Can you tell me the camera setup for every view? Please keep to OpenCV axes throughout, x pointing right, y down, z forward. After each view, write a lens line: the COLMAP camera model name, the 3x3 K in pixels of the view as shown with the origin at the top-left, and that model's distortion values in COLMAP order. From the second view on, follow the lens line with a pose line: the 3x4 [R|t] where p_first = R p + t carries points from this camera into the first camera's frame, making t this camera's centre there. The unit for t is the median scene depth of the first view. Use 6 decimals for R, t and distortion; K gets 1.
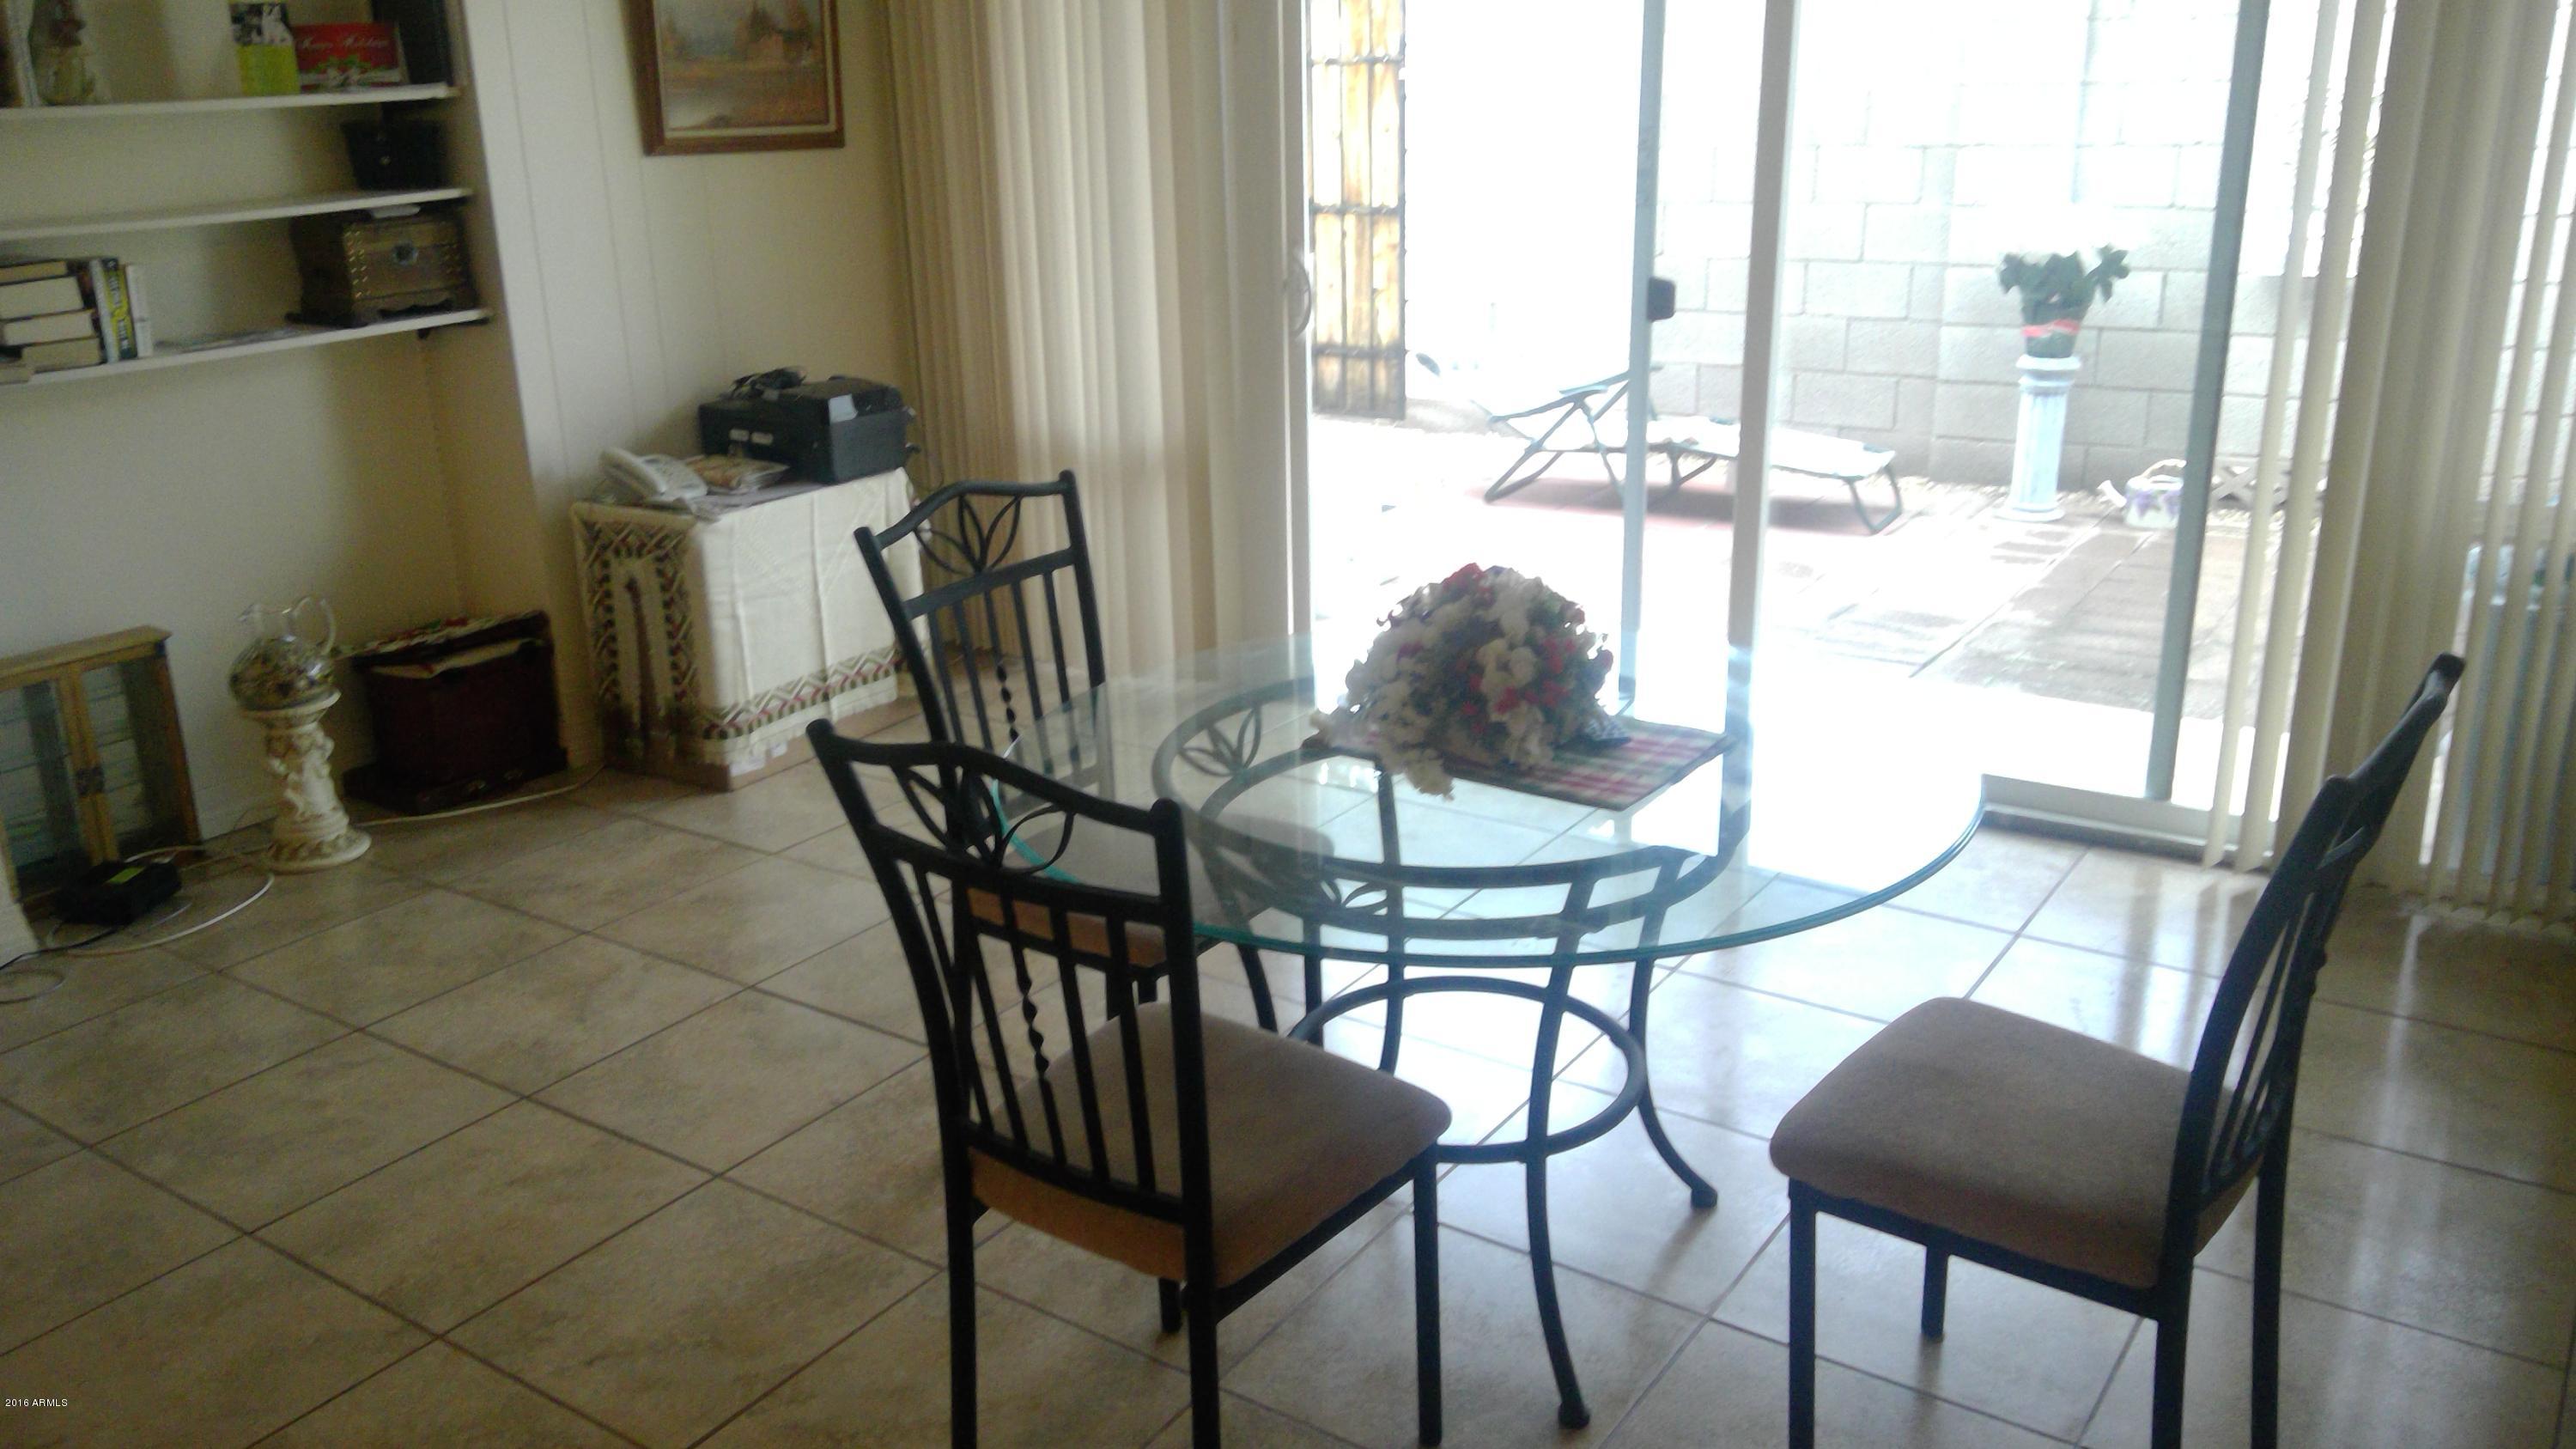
lens RADIAL K [[2016.3, 0, 1278.4], [0, 2016.3, 718.7], [0, 0, 1]] dist [0.076228, -0.085711]
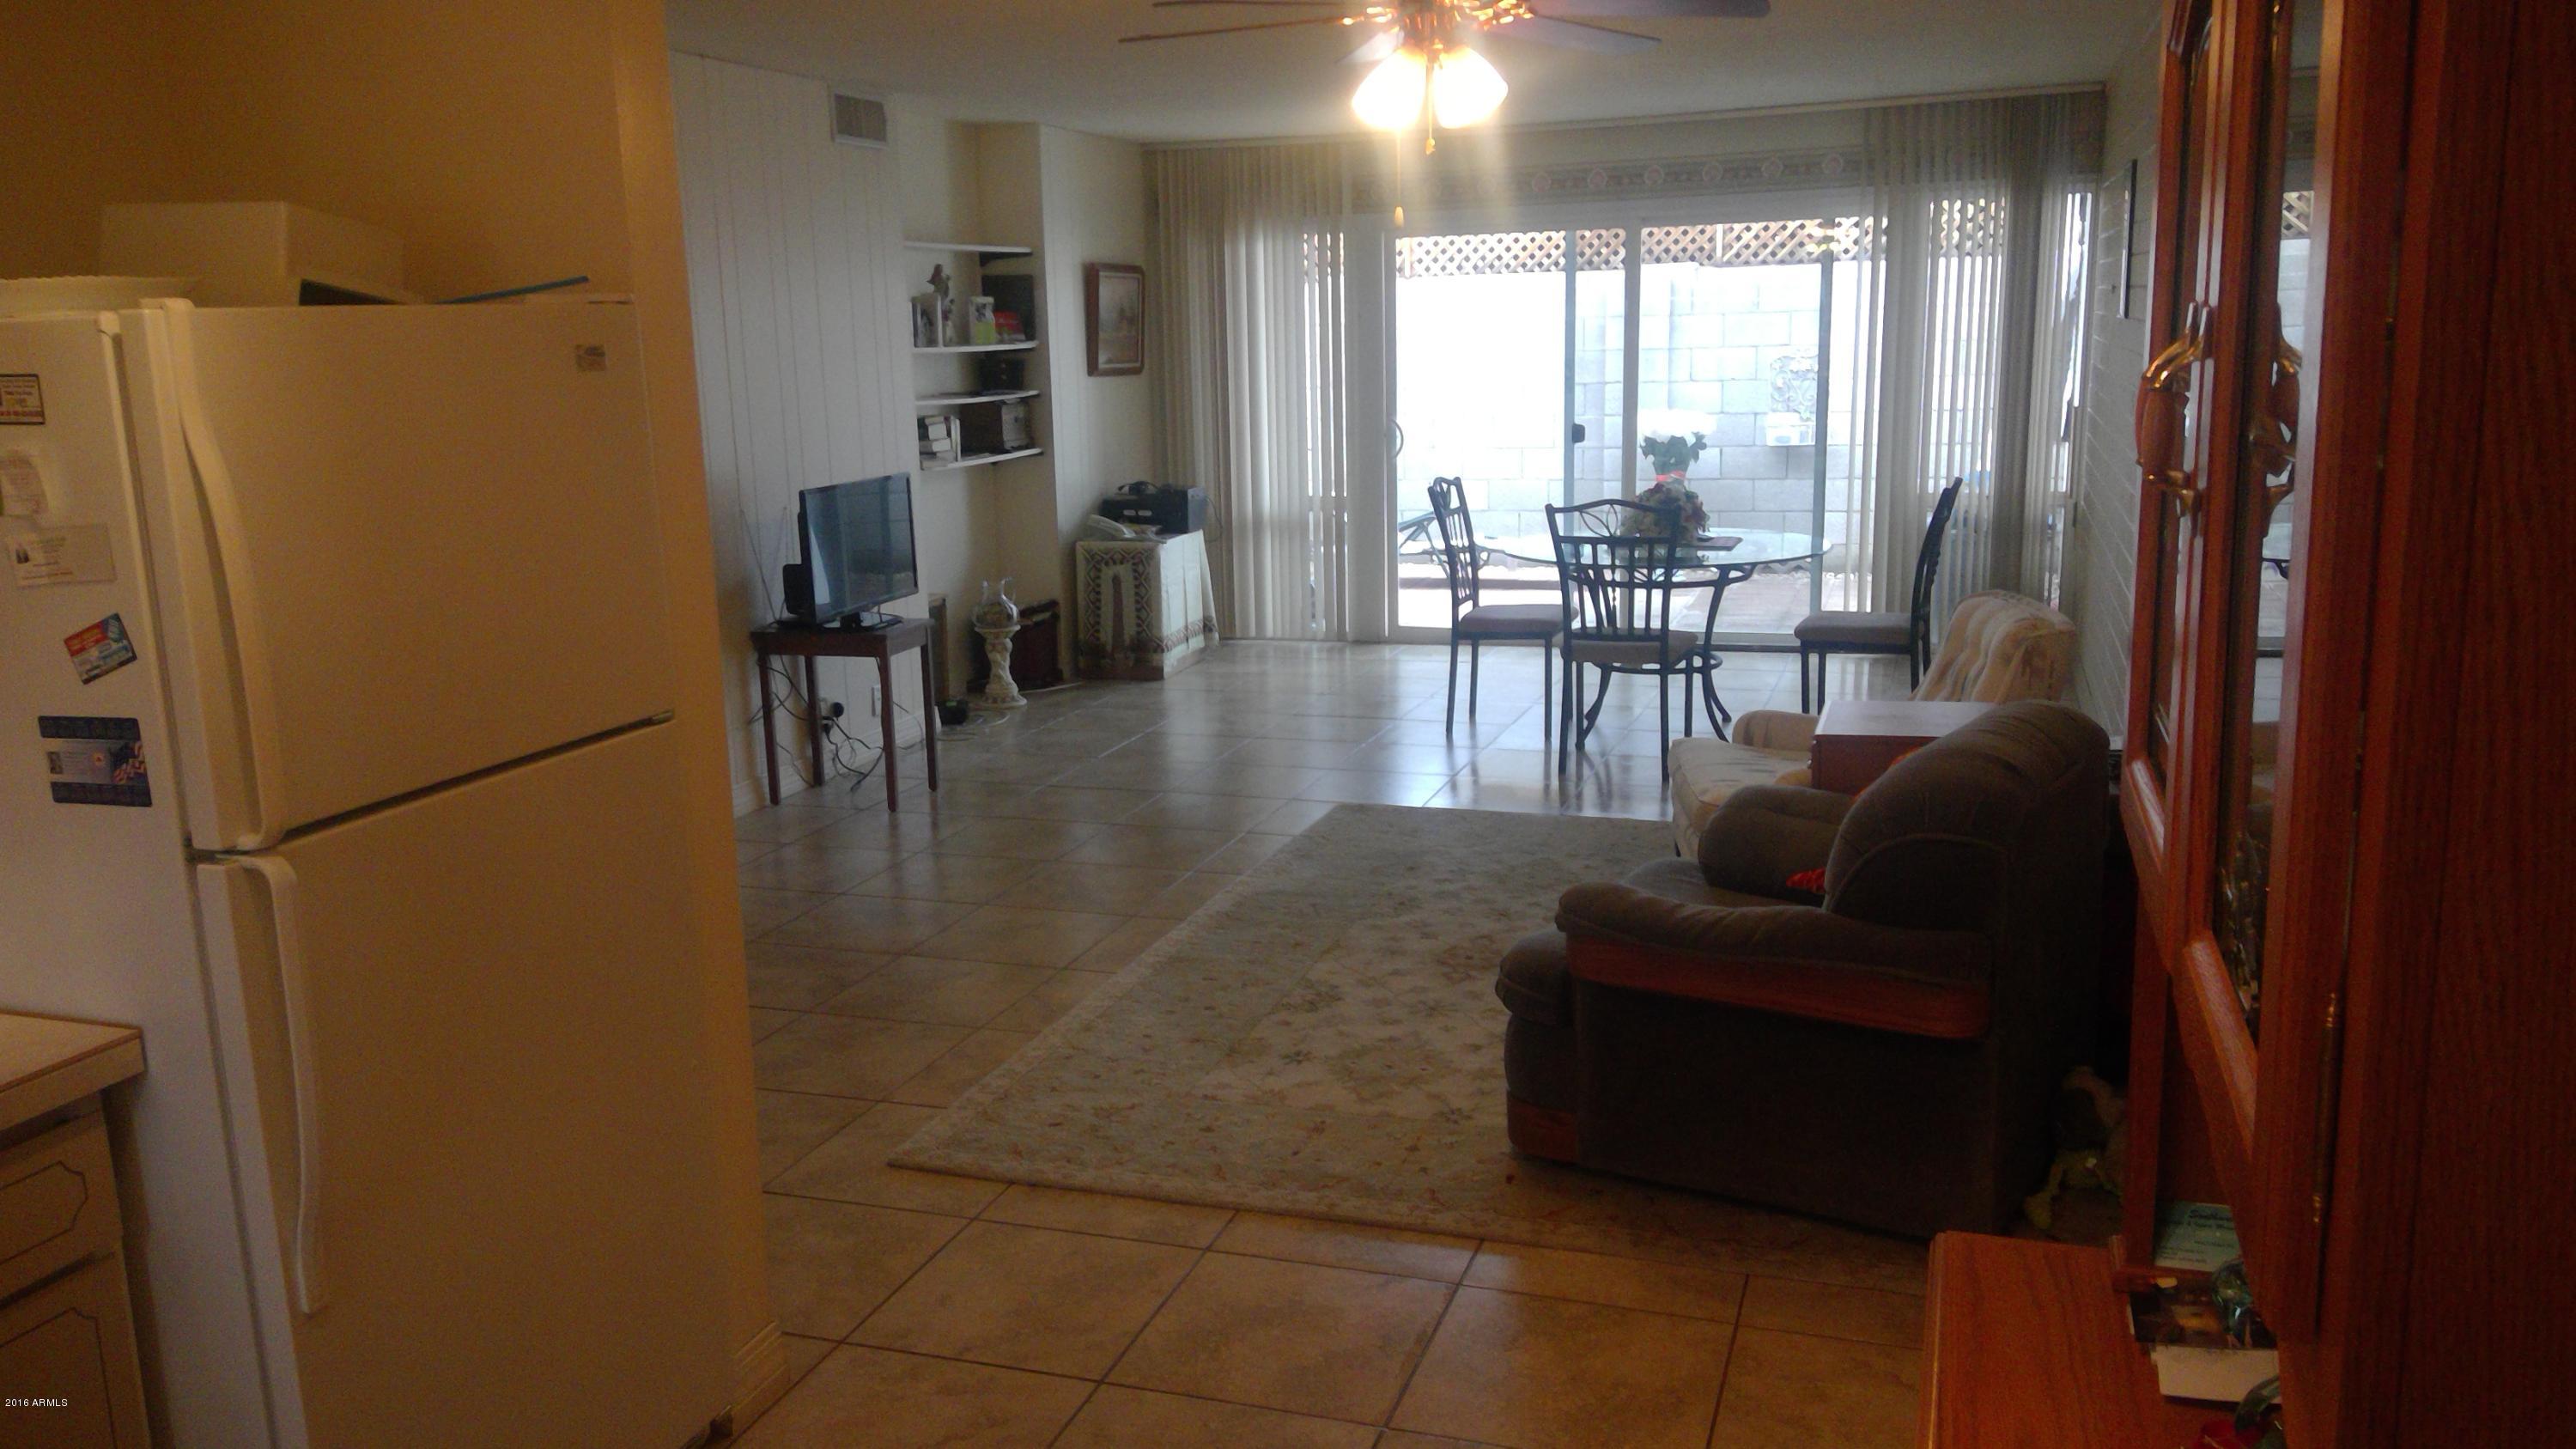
lens RADIAL K [[2016.3, 0, 1292.1], [0, 2016.3, 725.4], [0, 0, 1]] dist [0.076228, -0.085711]
pose [[0.961844, -0.050400, 0.268916, -0.693350], [0.084226, 0.989699, -0.115767, 0.325899], [-0.260311, 0.133999, 0.956181, -0.954320]]
